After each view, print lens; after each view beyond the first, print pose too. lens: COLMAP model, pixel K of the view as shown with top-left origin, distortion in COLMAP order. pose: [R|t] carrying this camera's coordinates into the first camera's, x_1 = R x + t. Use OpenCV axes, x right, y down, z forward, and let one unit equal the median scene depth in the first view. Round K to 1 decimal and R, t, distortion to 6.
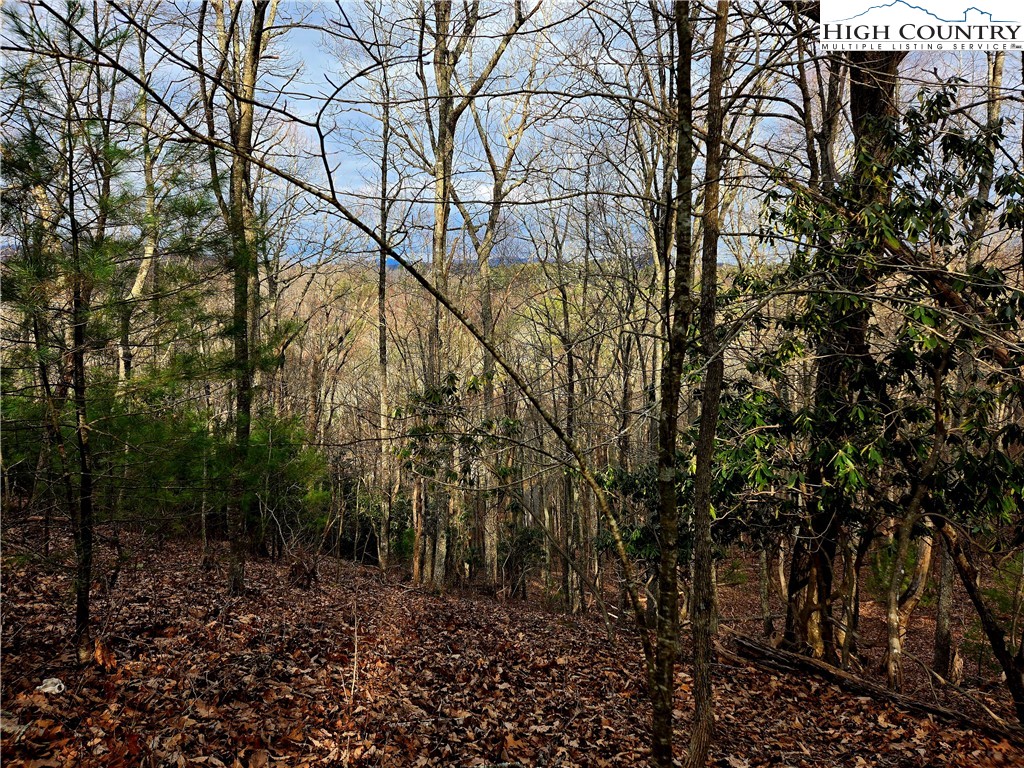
lens RADIAL K [[678.7, 0, 503.1], [0, 678.7, 379.4], [0, 0, 1]] dist [0.074668, -0.068310]
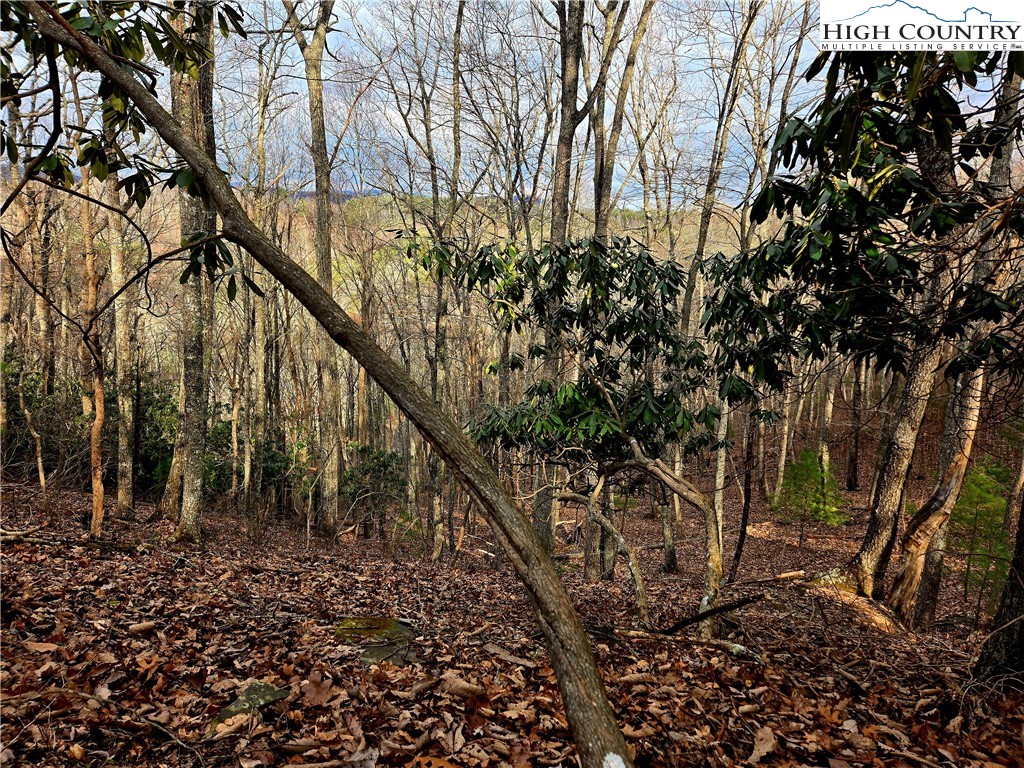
lens RADIAL K [[680.3, 0, 512.9], [0, 680.3, 381.4], [0, 0, 1]] dist [0.074089, -0.065036]
pose [[0.980153, 0.000726, 0.198242, 0.130445], [-0.018439, 0.995992, 0.087522, 0.322798], [-0.197384, -0.089441, 0.976238, 1.017378]]
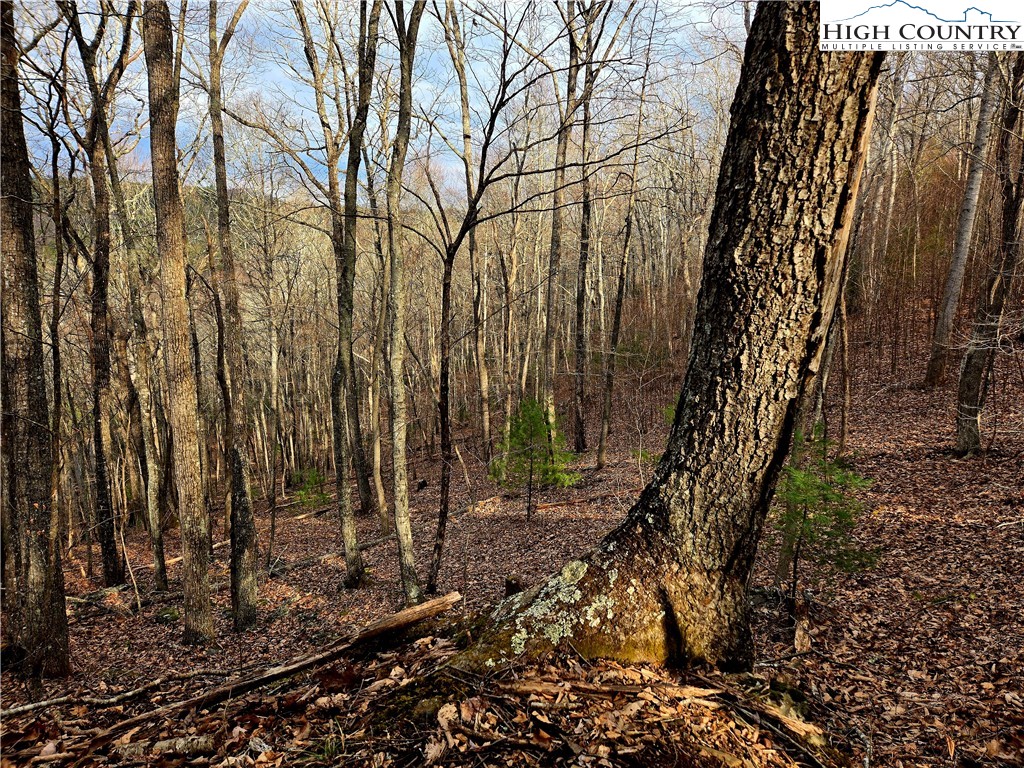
lens RADIAL K [[680.0, 0, 517.6], [0, 680.0, 387.0], [0, 0, 1]] dist [0.075728, -0.066565]
pose [[0.837162, -0.063171, 0.543295, 0.829011], [0.014847, 0.995567, 0.092881, 0.681897], [-0.546754, -0.069690, 0.834388, 1.933481]]
